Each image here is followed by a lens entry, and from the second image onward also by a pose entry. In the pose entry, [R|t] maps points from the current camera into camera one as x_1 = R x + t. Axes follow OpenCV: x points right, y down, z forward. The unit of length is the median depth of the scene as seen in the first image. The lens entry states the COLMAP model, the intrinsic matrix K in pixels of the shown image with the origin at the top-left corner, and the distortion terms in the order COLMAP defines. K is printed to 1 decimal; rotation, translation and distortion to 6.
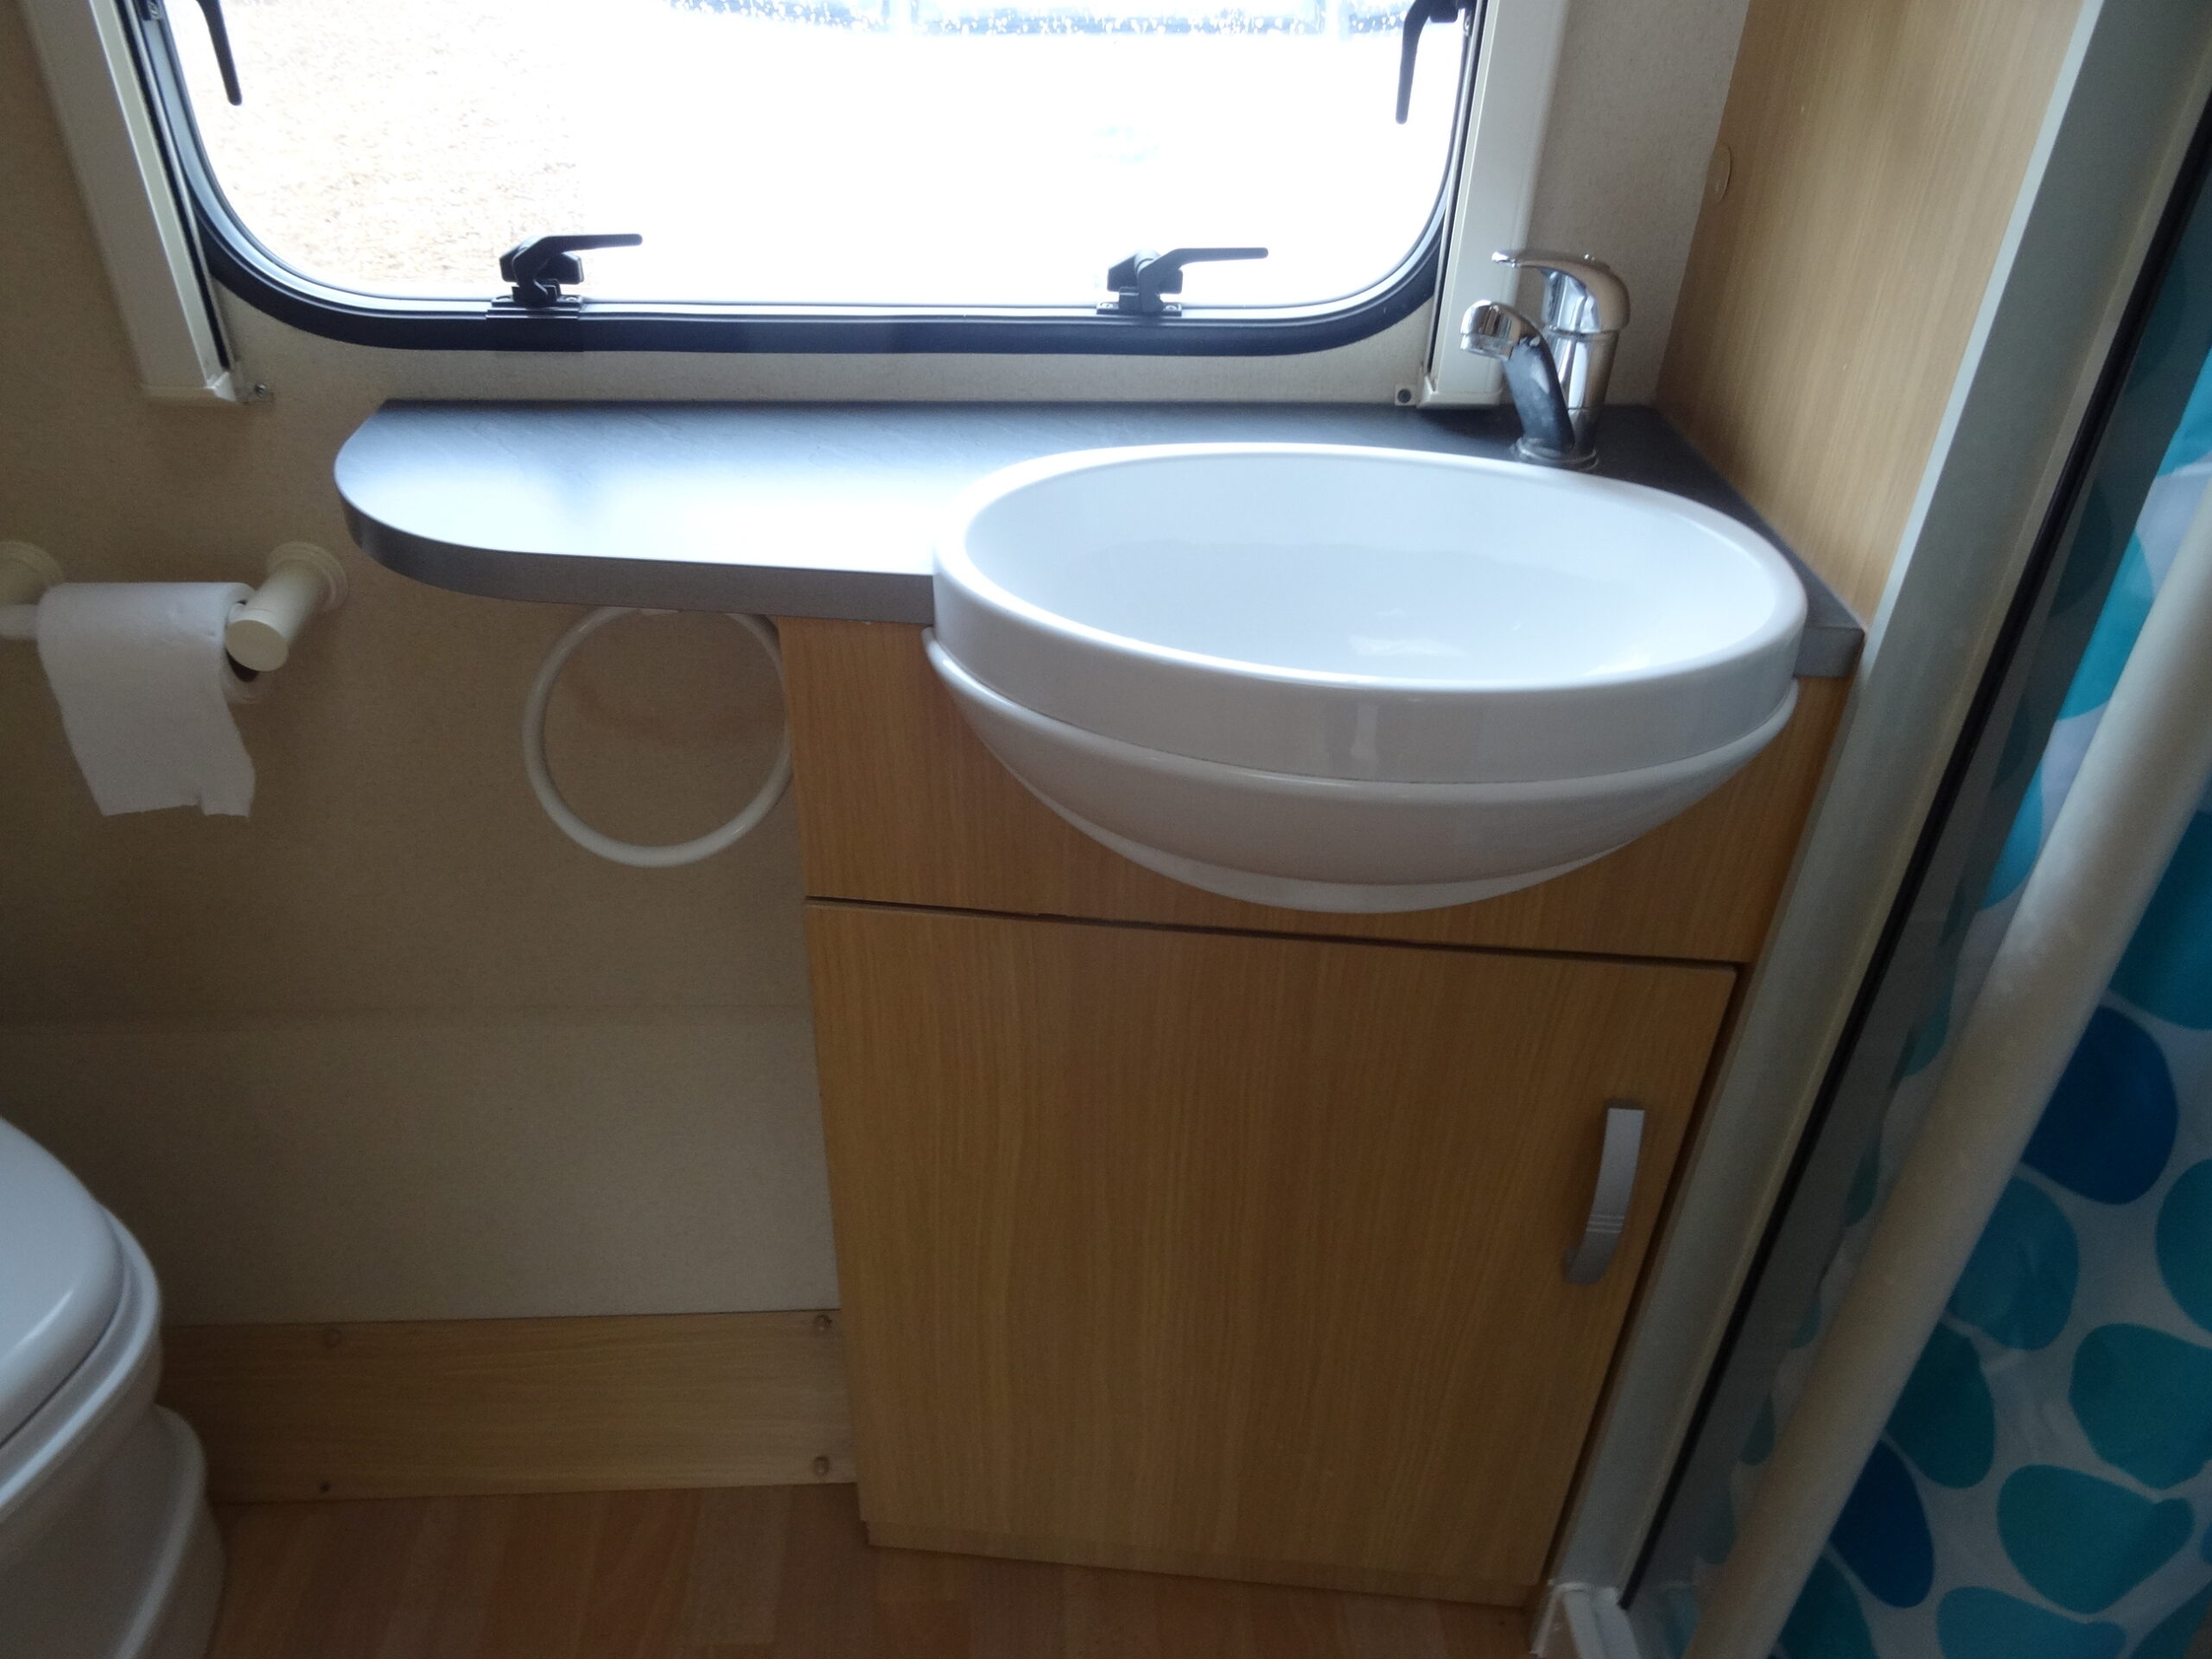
lens RADIAL K [[1592.5, 0, 1102.4], [0, 1592.5, 826.9], [0, 0, 1]] dist [-0.001086, 0.005312]
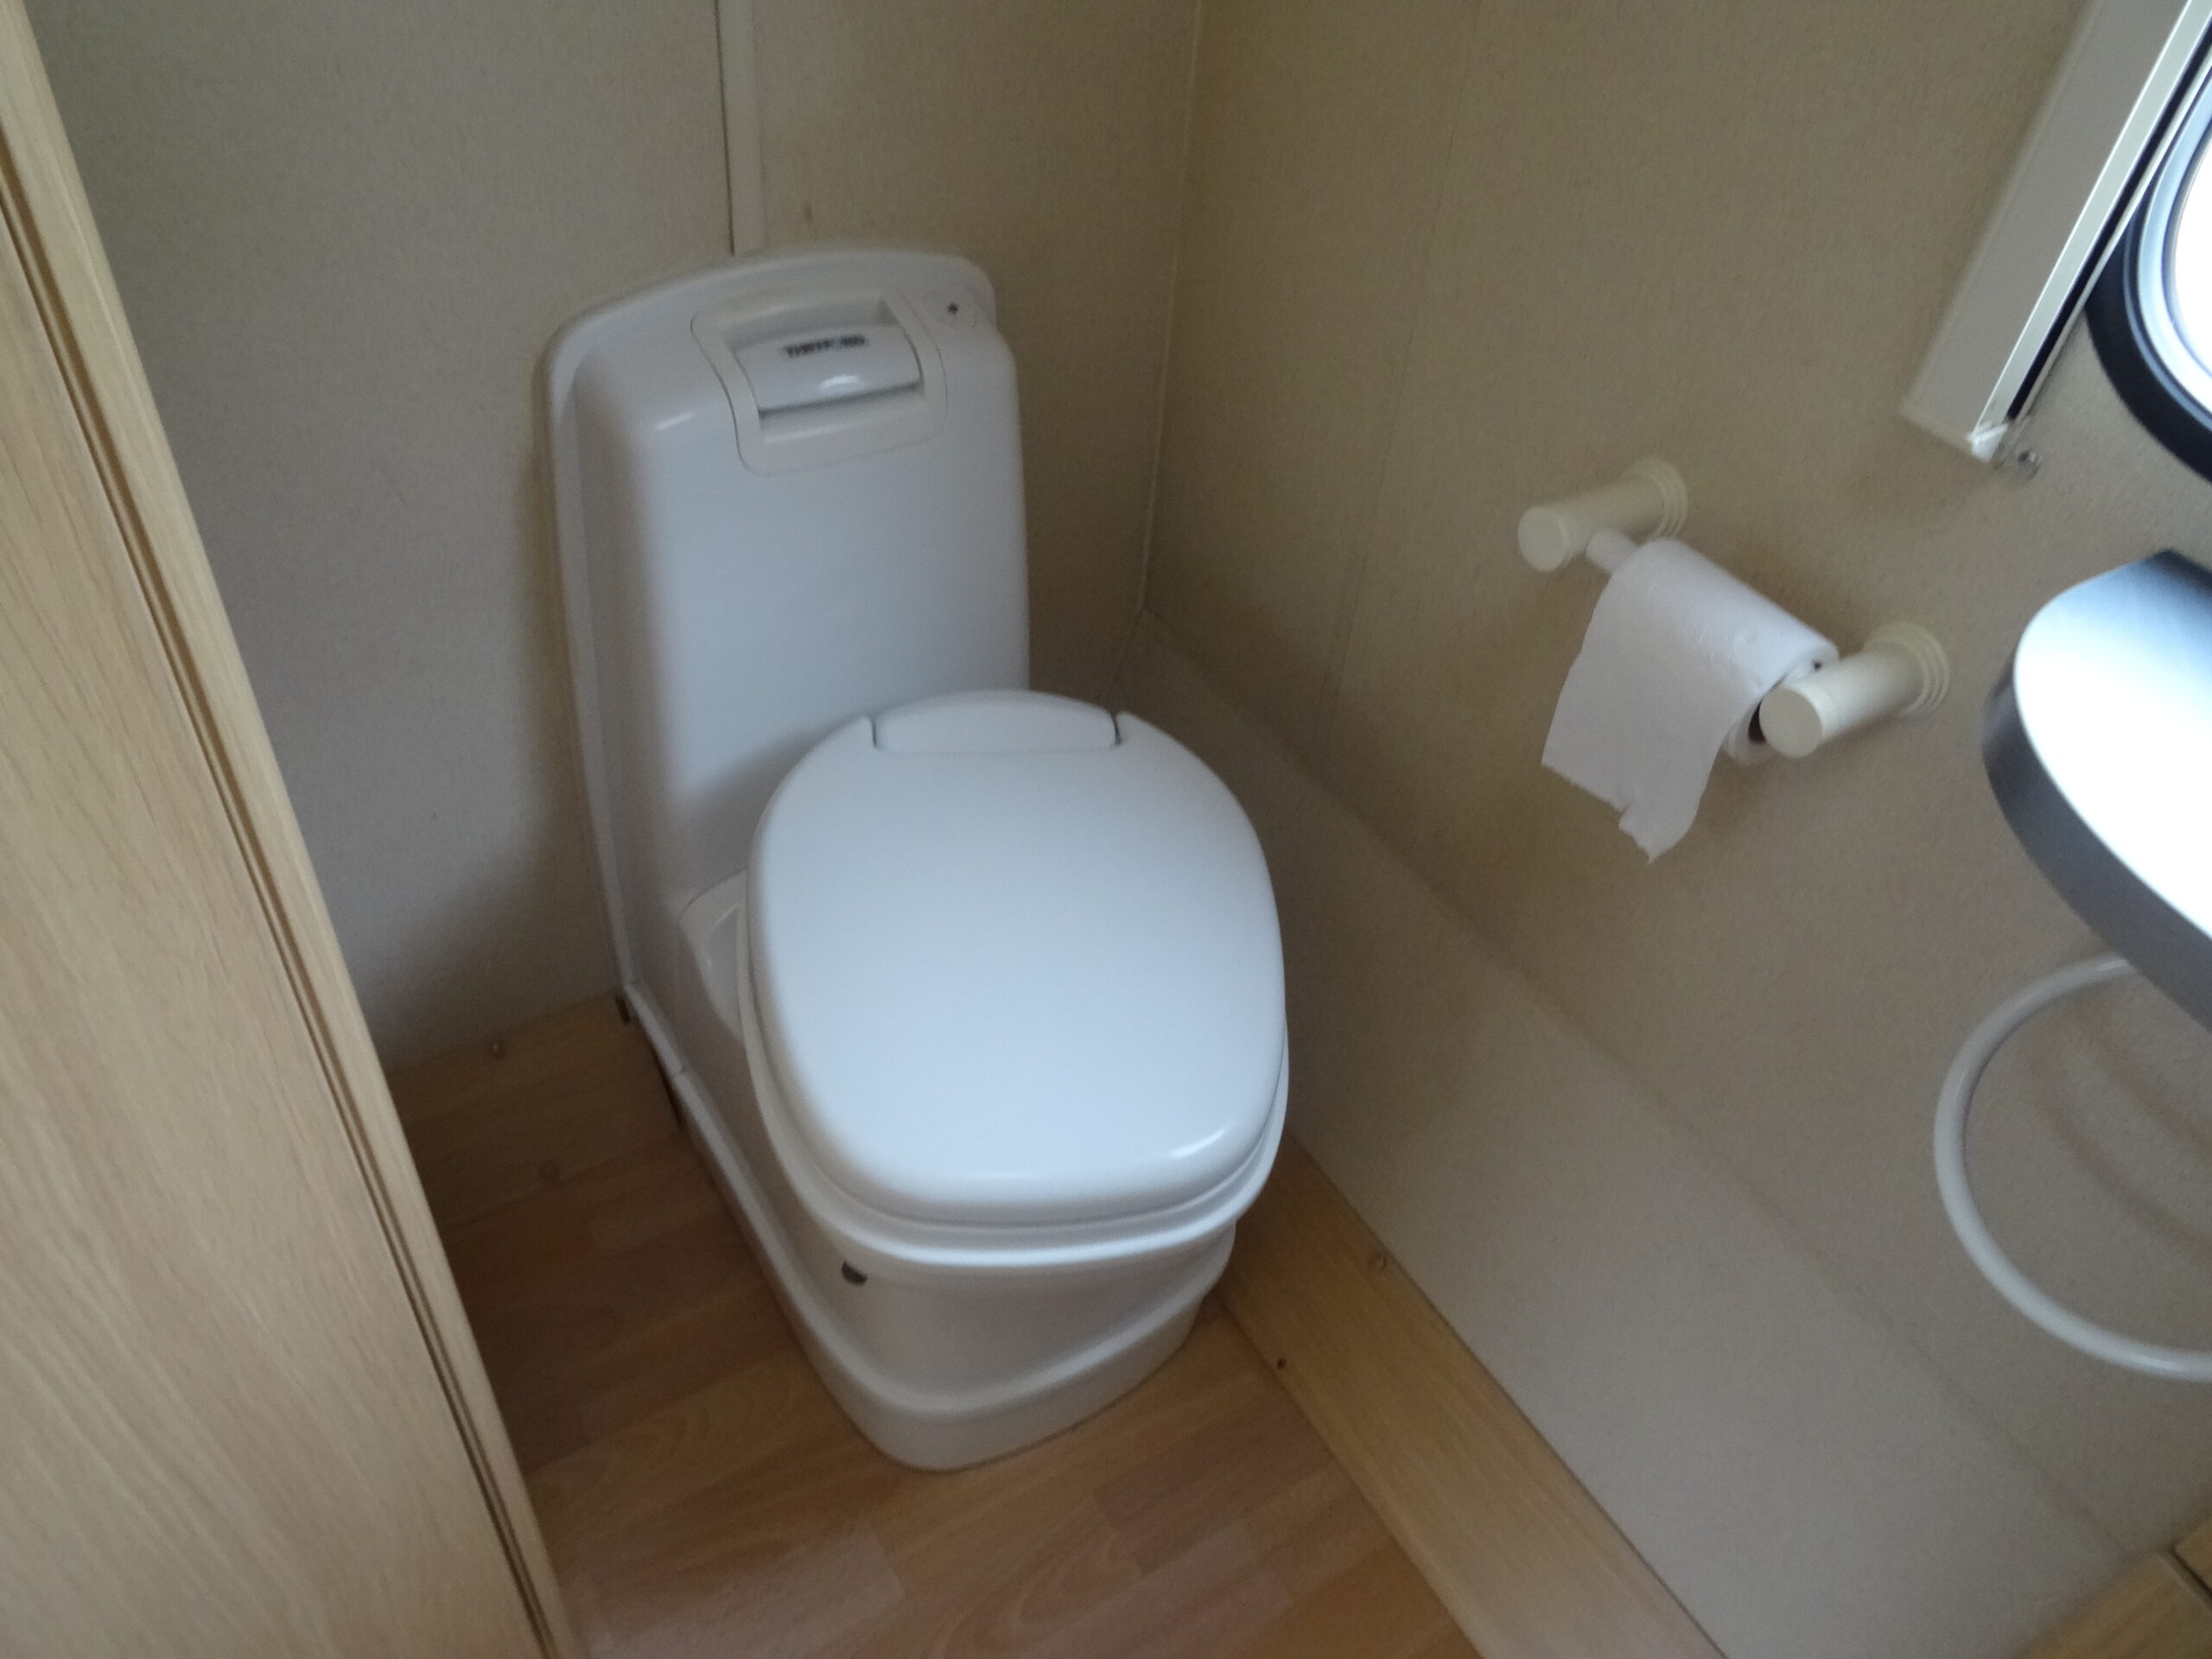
lens RADIAL K [[1592.5, 0, 1106.3], [0, 1592.5, 831.7], [0, 0, 1]] dist [-0.001086, 0.005312]
pose [[0.491599, 0.610518, -0.620965, -0.161699], [-0.551495, 0.770124, 0.320566, -0.136862], [0.673931, 0.184870, 0.715290, 0.190098]]
